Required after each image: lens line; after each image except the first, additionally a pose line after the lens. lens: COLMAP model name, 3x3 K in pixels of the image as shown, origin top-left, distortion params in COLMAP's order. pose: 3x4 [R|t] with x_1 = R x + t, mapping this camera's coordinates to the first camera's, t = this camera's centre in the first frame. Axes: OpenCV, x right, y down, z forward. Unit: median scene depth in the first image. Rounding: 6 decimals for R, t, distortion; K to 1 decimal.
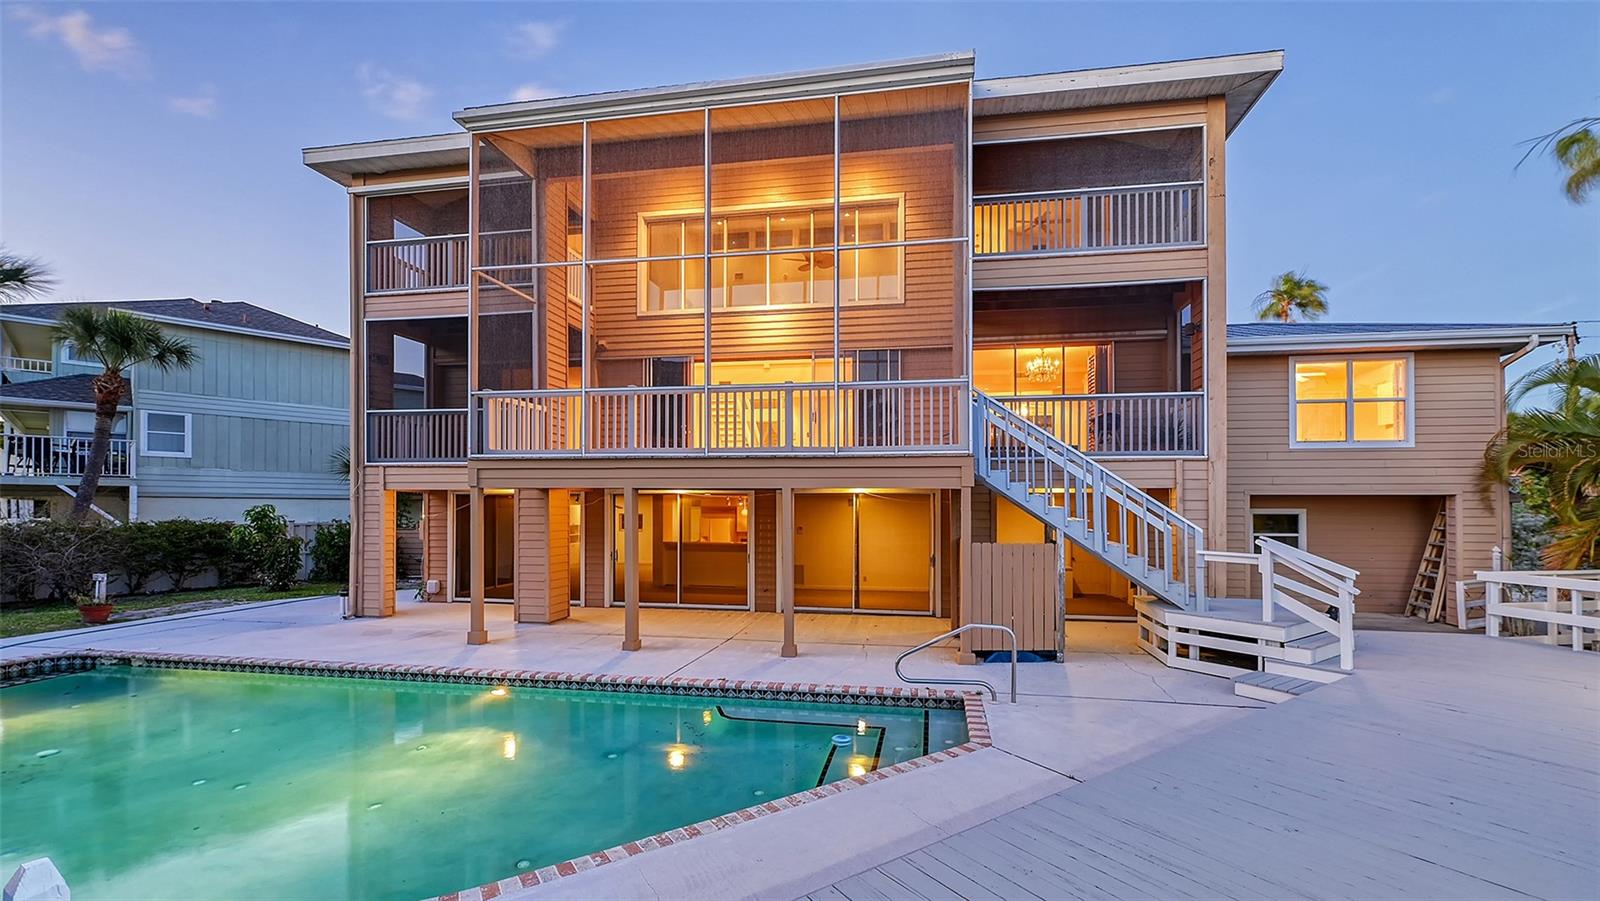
lens RADIAL K [[656.3, 0, 830.4], [0, 656.3, 501.8], [0, 0, 1]] dist [0.000930, -0.000191]
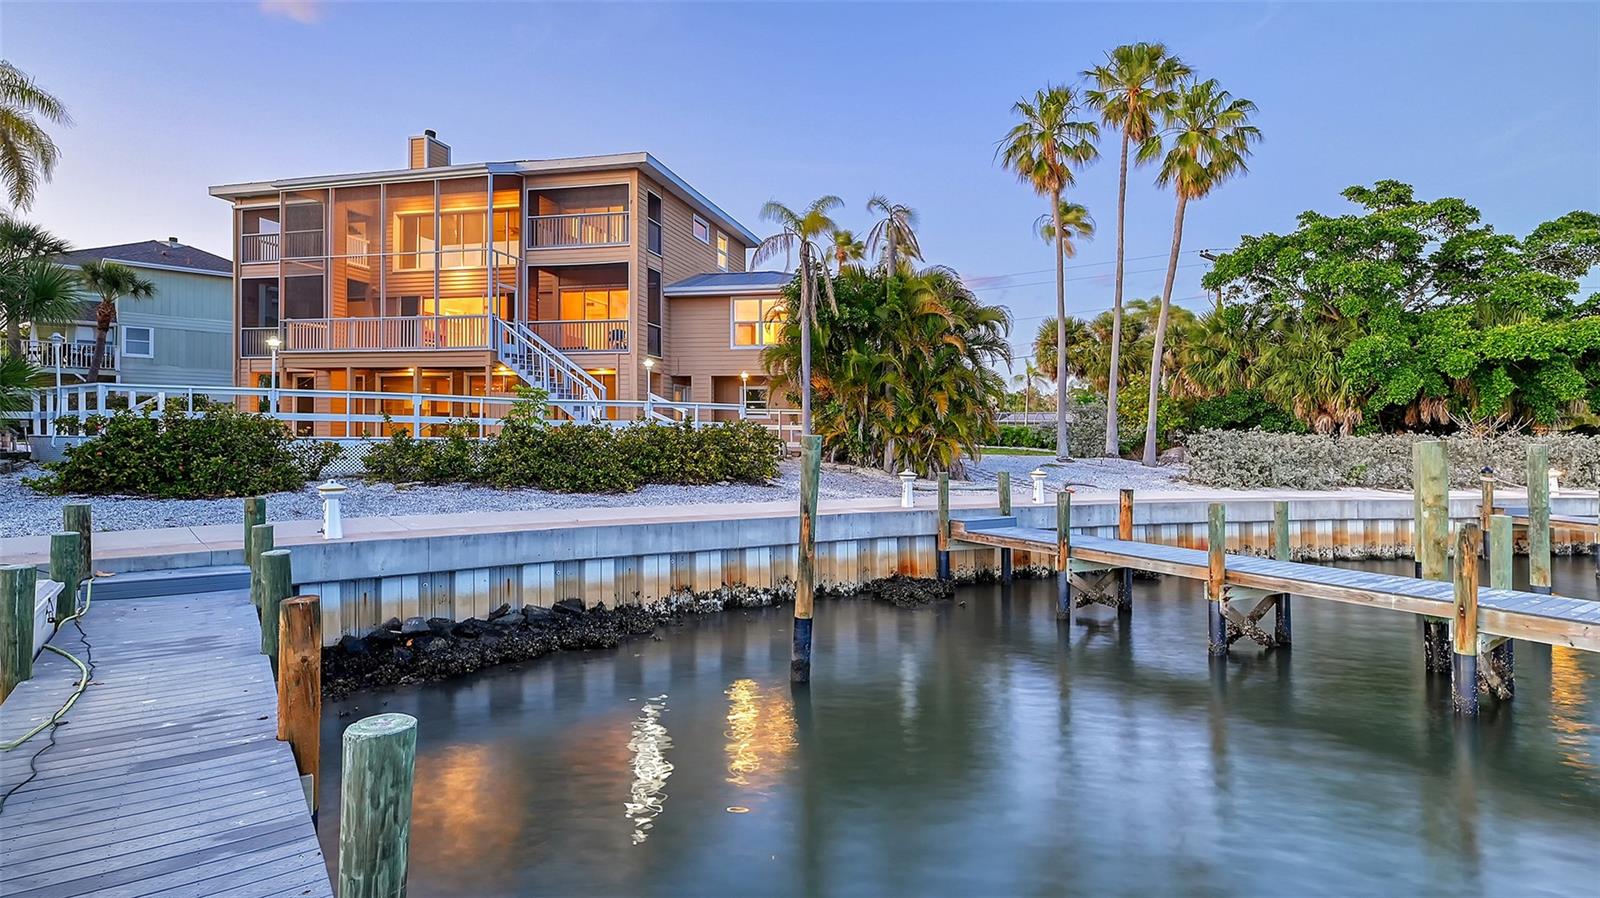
lens RADIAL K [[802.7, 0, 801.0], [0, 802.7, 429.2], [0, 0, 1]] dist [0.001478, -0.000313]
pose [[0.995378, 0.008817, -0.095628, 1.026024], [-0.008316, 0.999950, 0.005635, 0.112054], [0.095673, -0.004814, 0.995401, -1.040076]]
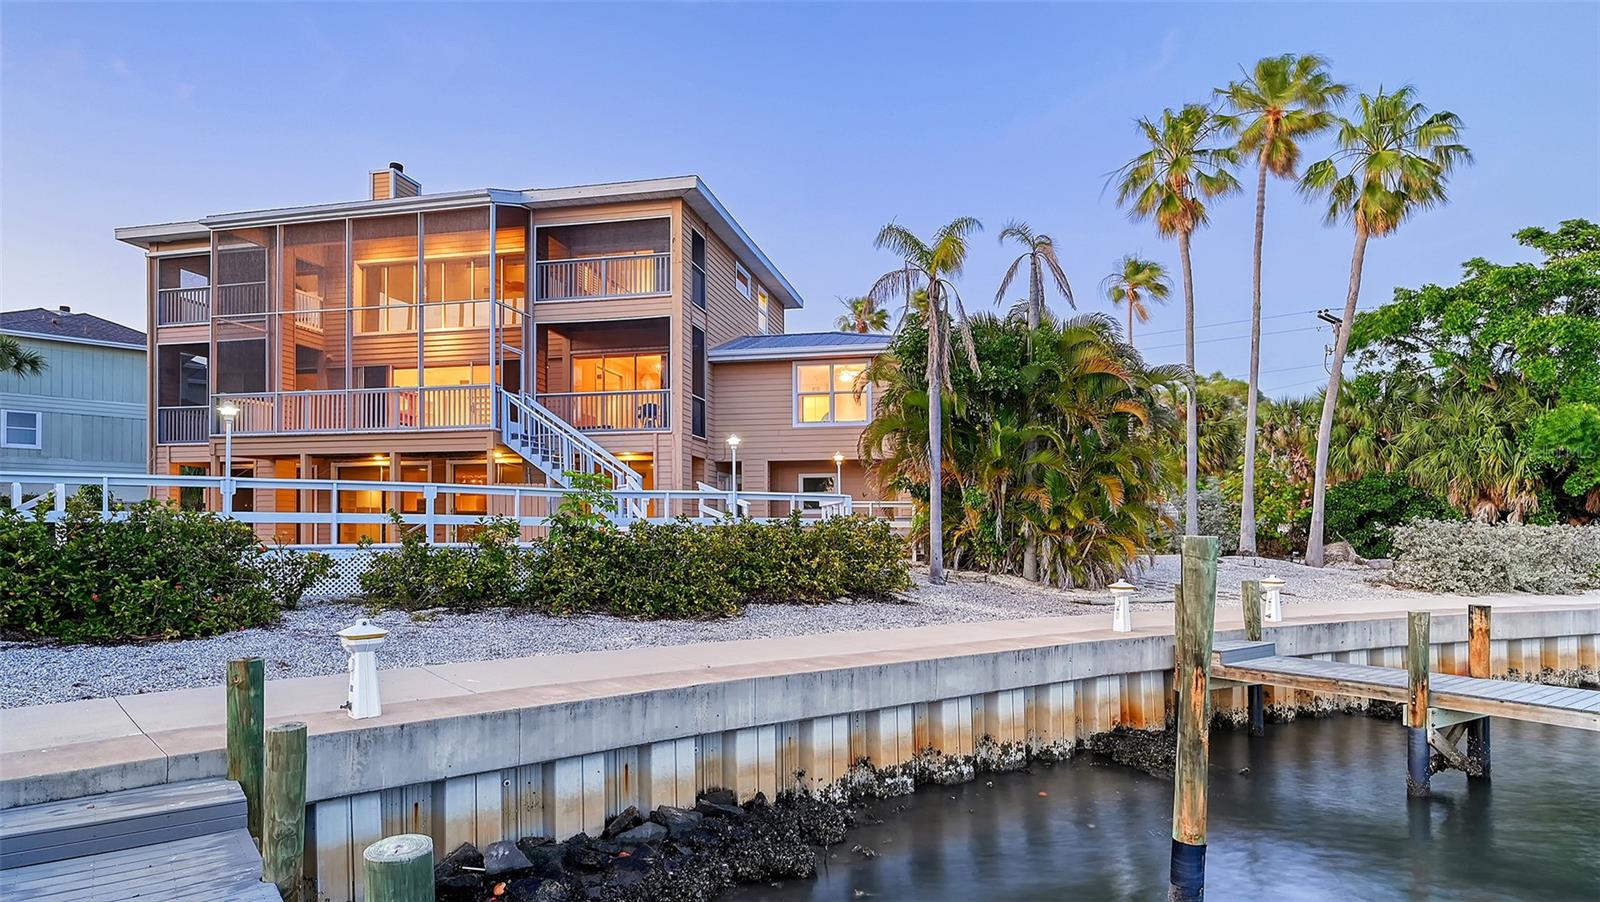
lens RADIAL K [[850.5, 0, 790.1], [0, 850.5, 514.6], [0, 0, 1]] dist [0.002475, -0.001997]
pose [[0.998740, -0.004402, -0.049984, 0.748672], [0.004019, 0.999962, -0.007764, 0.112679], [0.050016, 0.007553, 0.998720, -0.769630]]
